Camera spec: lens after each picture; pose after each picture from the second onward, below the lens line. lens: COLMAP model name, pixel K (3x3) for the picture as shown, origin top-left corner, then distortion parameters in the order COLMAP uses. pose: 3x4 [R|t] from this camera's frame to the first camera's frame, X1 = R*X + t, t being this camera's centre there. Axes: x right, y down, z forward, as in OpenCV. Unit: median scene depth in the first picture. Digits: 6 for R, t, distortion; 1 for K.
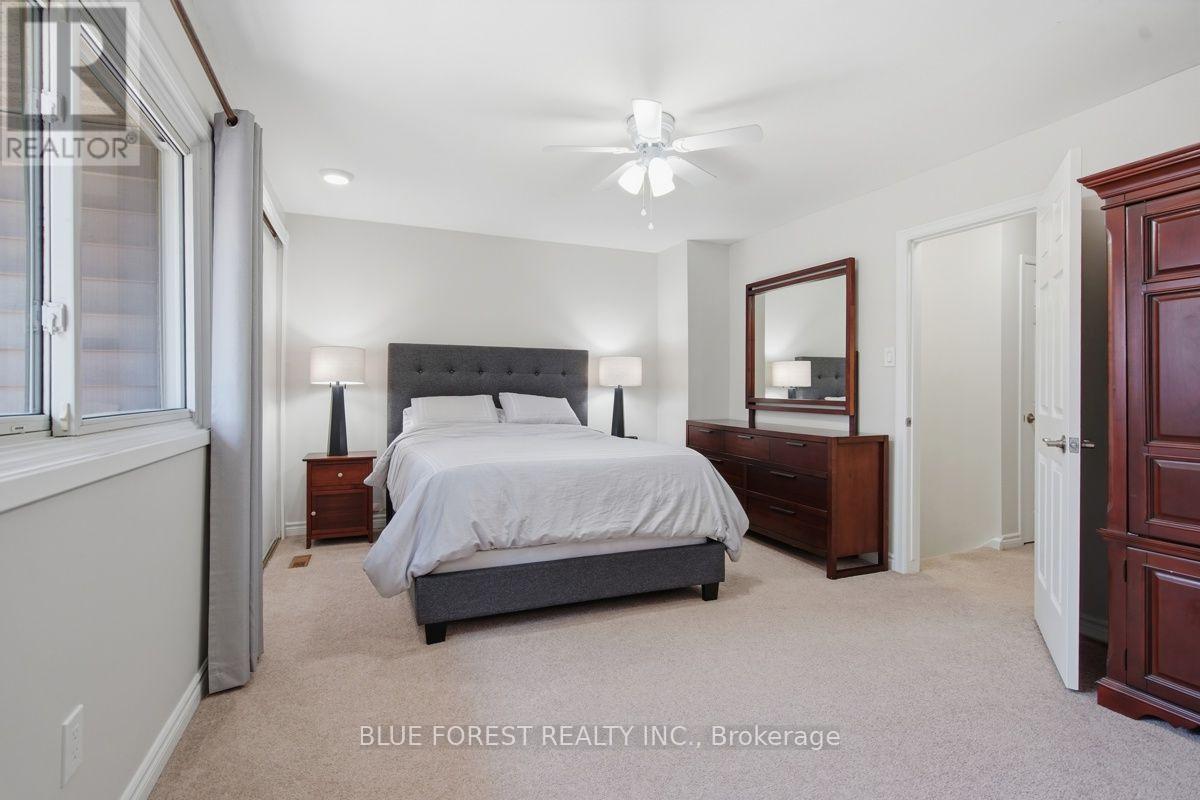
lens RADIAL K [[564.4, 0, 602.5], [0, 564.4, 390.5], [0, 0, 1]] dist [-0.000471, 0.002026]
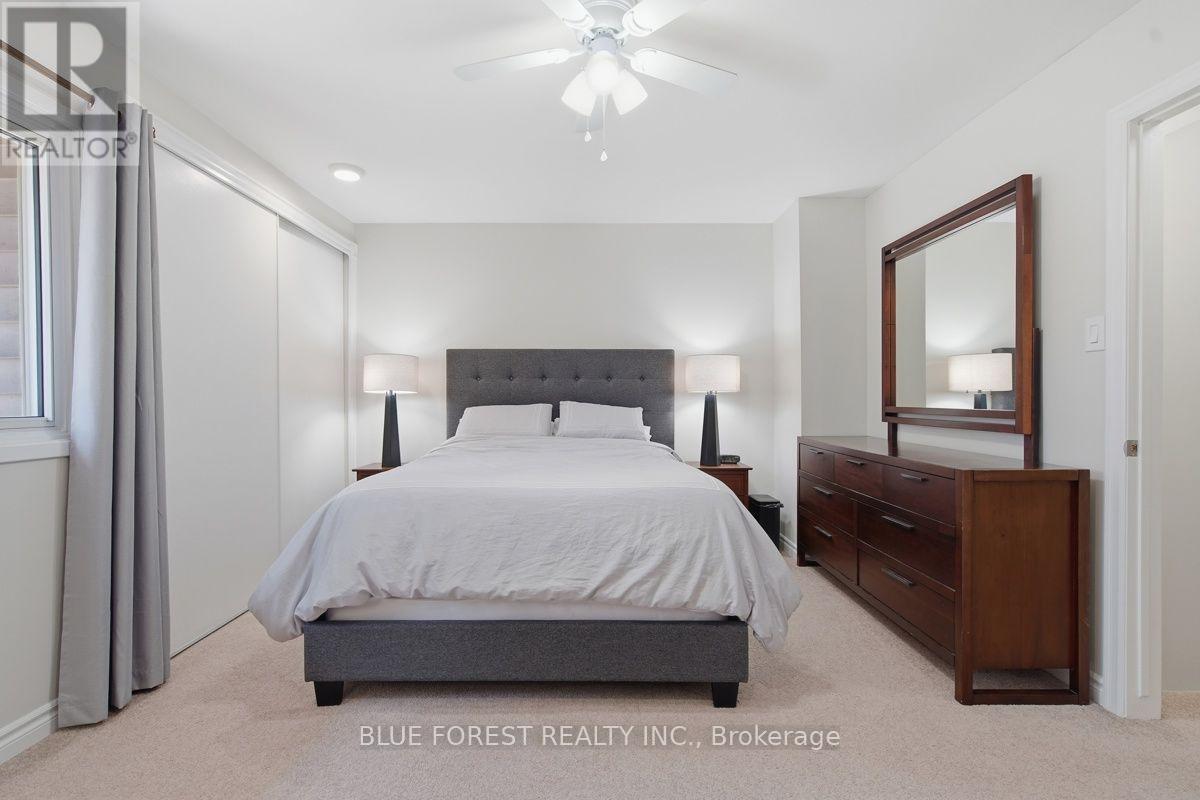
lens RADIAL K [[564.4, 0, 593.2], [0, 564.4, 406.0], [0, 0, 1]] dist [-0.000471, 0.002026]
pose [[0.923612, -0.002676, -0.383319, 0.261313], [0.005777, 0.999959, 0.006939, 0.007172], [0.383285, -0.008624, 0.923590, 0.276470]]
